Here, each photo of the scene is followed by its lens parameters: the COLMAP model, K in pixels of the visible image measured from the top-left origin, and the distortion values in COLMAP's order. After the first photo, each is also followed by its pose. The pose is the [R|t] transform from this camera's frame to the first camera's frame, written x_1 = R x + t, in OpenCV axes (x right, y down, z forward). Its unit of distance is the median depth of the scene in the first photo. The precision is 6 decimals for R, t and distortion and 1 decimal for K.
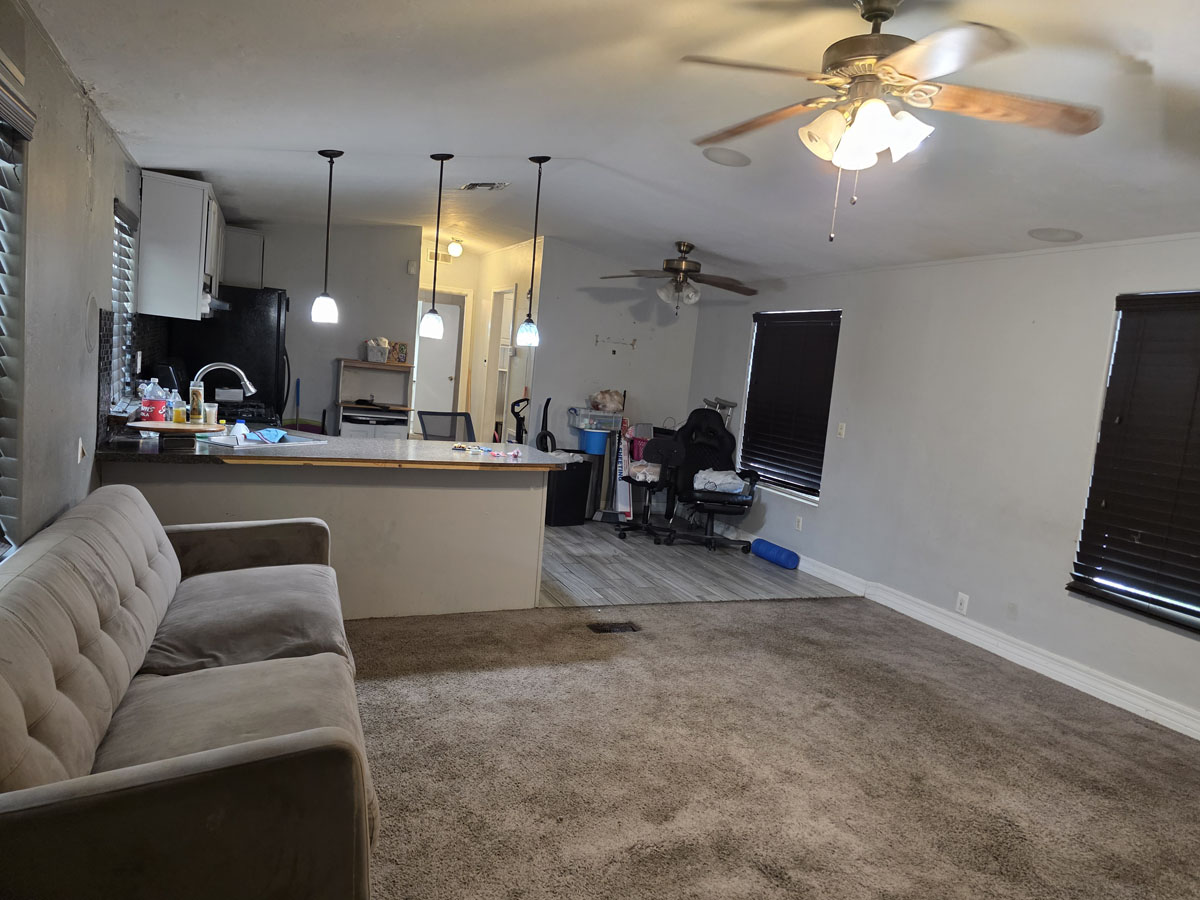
lens RADIAL K [[794.3, 0, 623.3], [0, 794.3, 469.4], [0, 0, 1]] dist [0.061292, -0.126863]
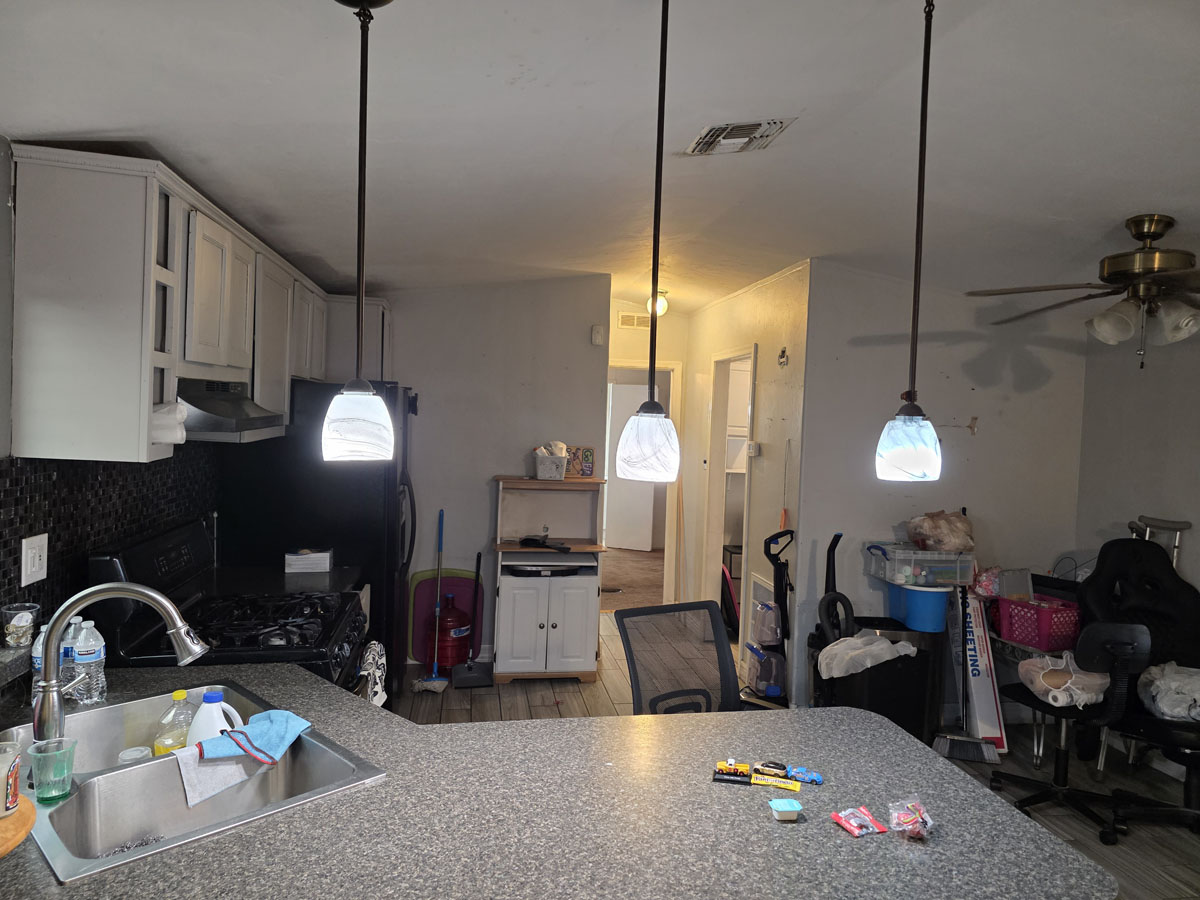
lens RADIAL K [[789.8, 0, 603.5], [0, 789.8, 442.0], [0, 0, 1]] dist [0.054725, -0.042020]
pose [[0.965739, -0.060010, -0.252483, -0.102481], [0.028199, 0.991402, -0.127774, -0.082611], [0.257980, 0.116276, 0.959128, 0.392643]]
